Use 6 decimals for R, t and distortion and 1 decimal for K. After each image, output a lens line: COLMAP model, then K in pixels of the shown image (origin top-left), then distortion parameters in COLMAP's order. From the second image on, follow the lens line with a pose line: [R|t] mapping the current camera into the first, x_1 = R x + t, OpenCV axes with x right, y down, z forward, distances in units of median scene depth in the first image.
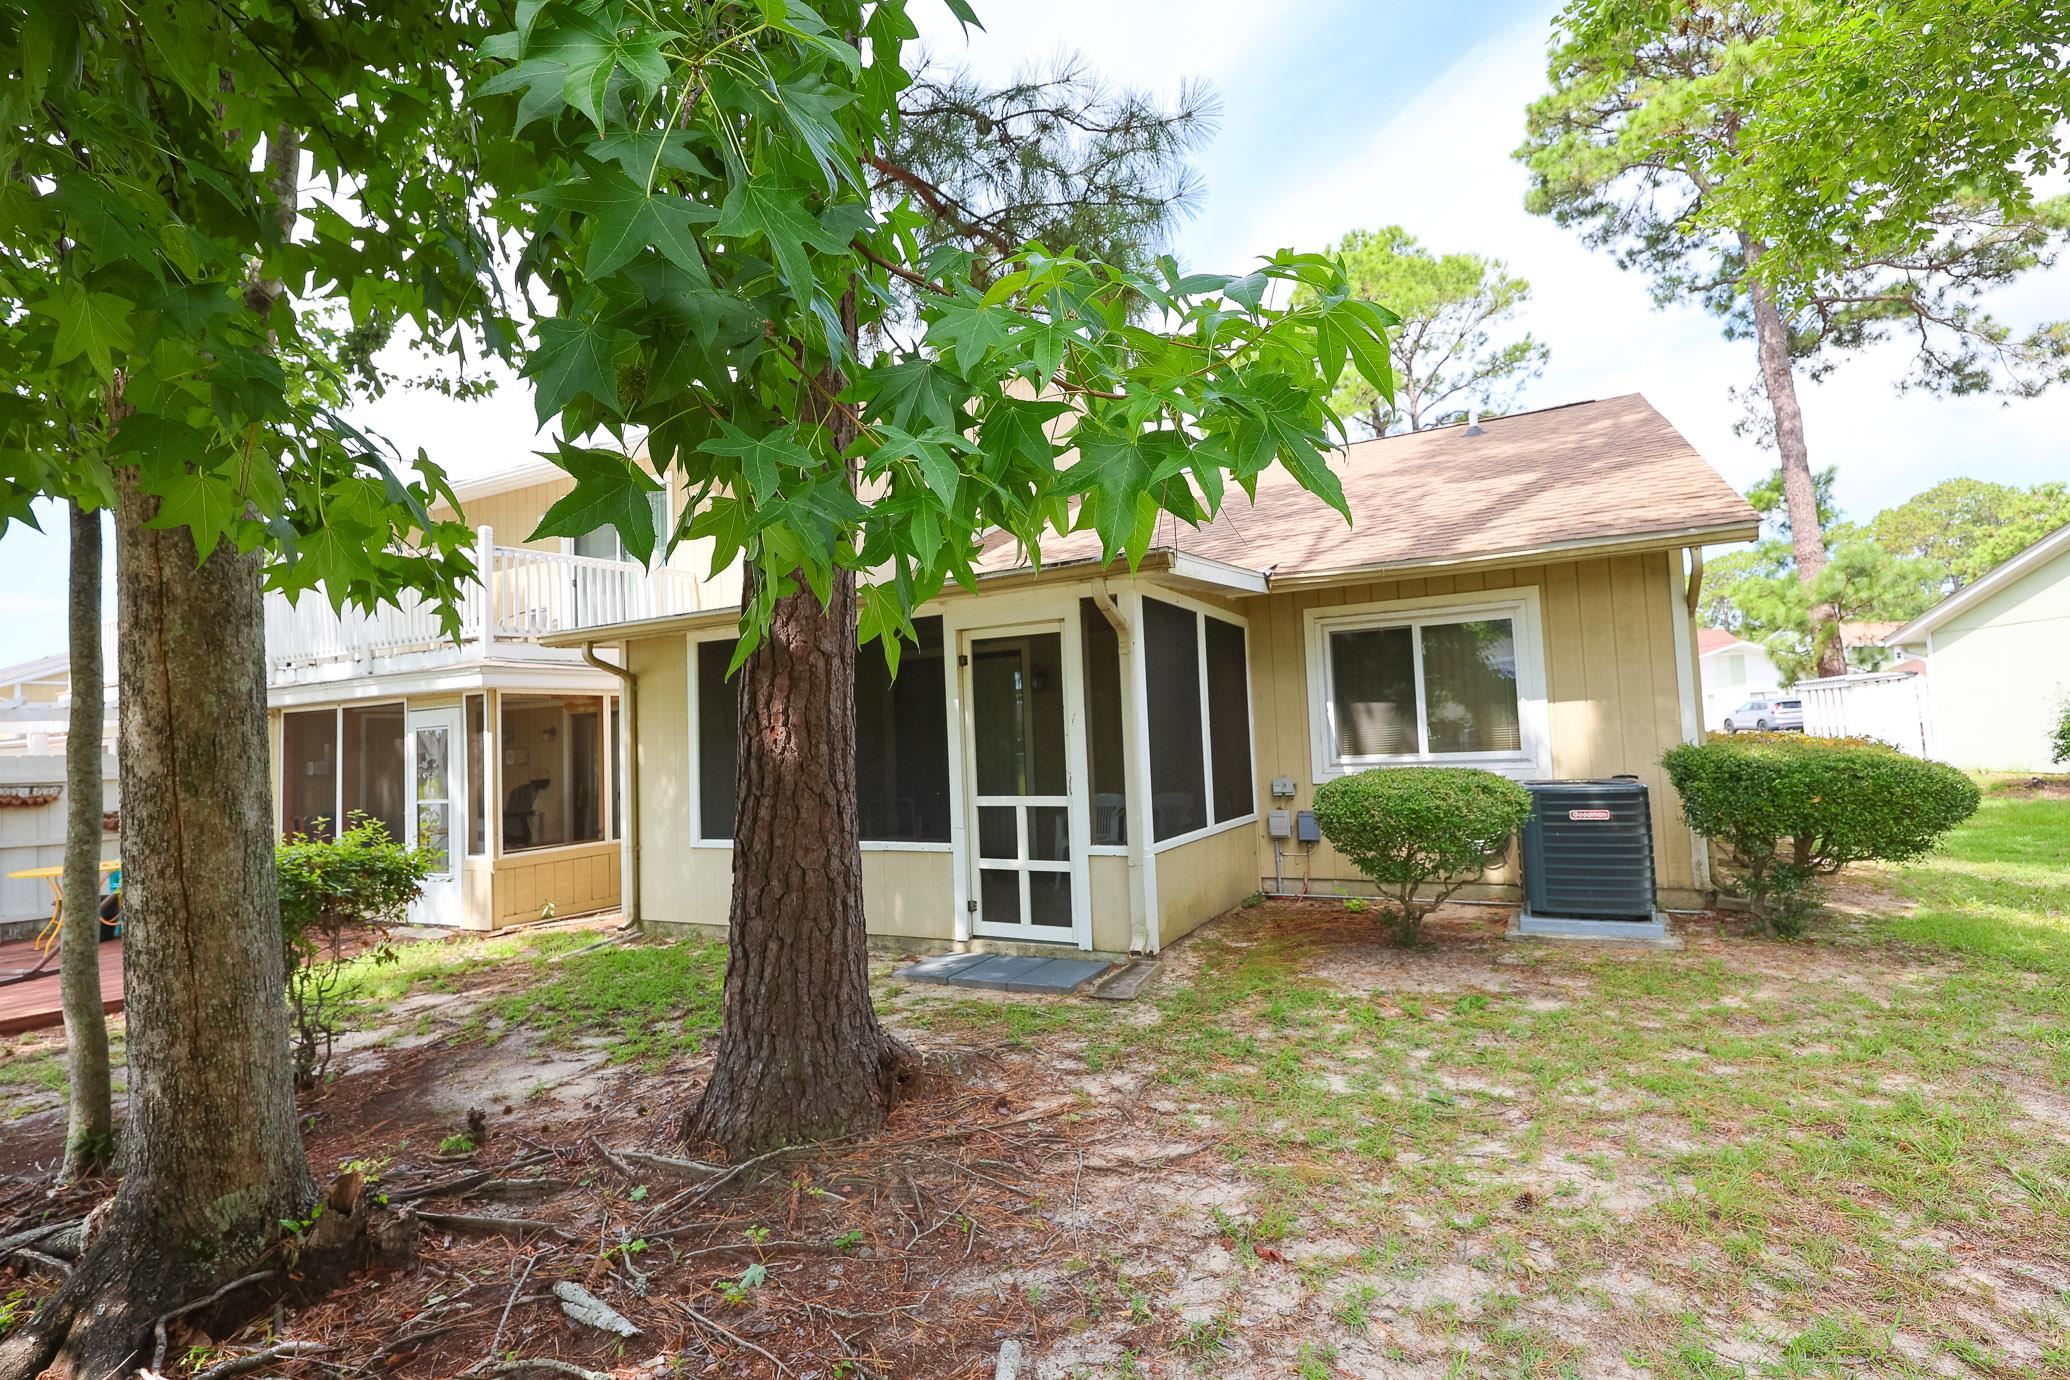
lens RADIAL K [[977.8, 0, 1035.0], [0, 977.8, 690.0], [0, 0, 1]] dist [-0.001479, 0.000451]
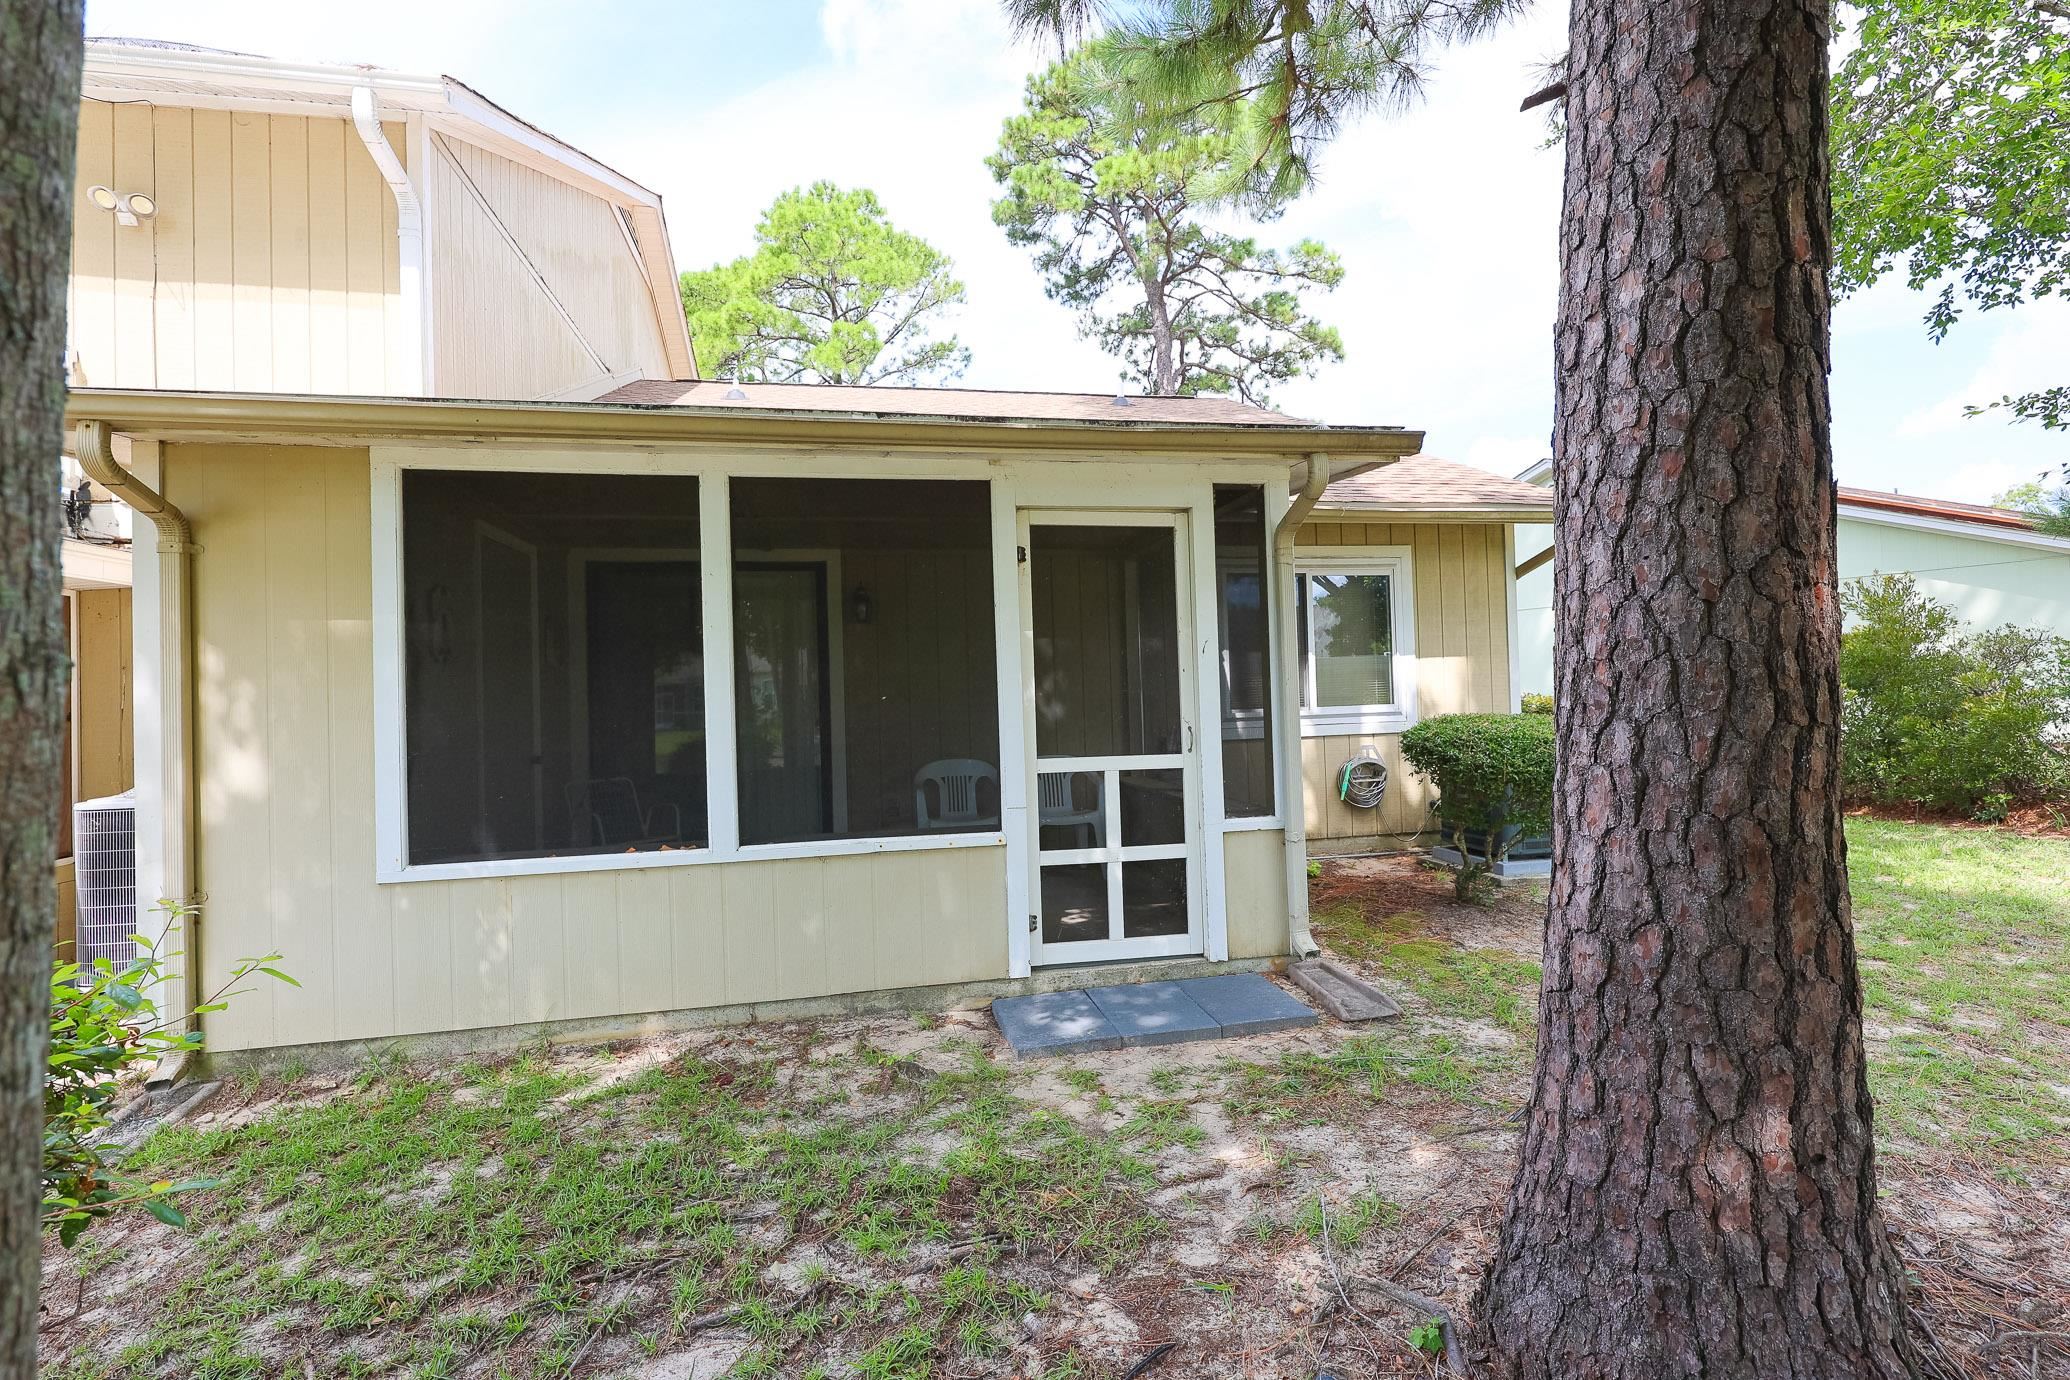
lens RADIAL K [[977.8, 0, 1035.0], [0, 977.8, 690.0], [0, 0, 1]] dist [-0.001479, 0.000451]
pose [[0.768749, 0.022607, 0.639151, -0.491050], [-0.036717, 0.999287, 0.008818, 0.055708], [-0.638496, -0.030246, 0.769030, 0.488636]]
